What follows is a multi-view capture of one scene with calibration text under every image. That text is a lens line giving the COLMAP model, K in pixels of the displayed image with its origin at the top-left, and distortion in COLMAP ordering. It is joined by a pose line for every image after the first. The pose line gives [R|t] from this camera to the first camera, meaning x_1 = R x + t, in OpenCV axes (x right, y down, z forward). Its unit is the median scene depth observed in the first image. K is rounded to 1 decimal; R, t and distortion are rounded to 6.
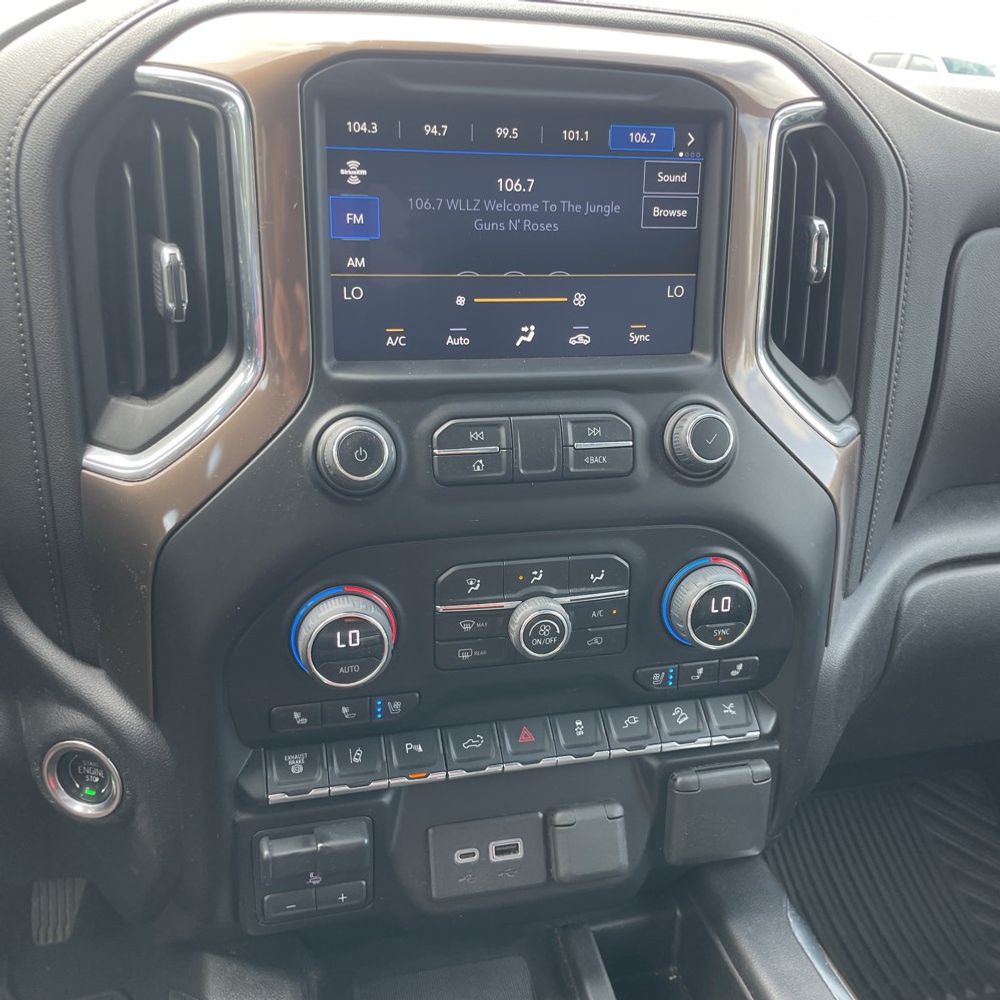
lens RADIAL K [[1031.0, 0, 507.5], [0, 1031.0, 504.1], [0, 0, 1]] dist [0.012138, 0.000000]
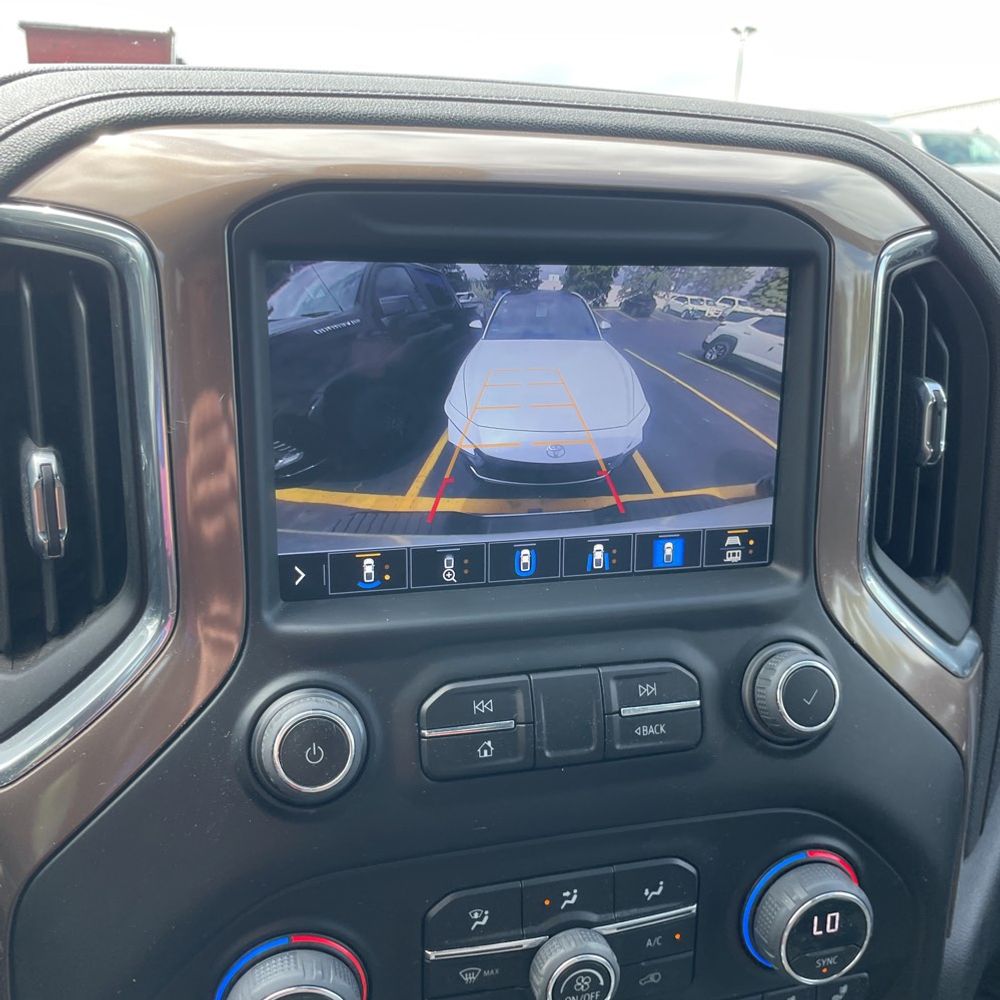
lens RADIAL K [[1031.0, 0, 495.9], [0, 1031.0, 493.4], [0, 0, 1]] dist [0.012138, 0.000000]
pose [[0.999938, -0.008449, 0.007274, -0.023875], [0.008982, 0.997015, -0.076687, -0.149725], [-0.006604, 0.076748, 0.997029, 0.275986]]
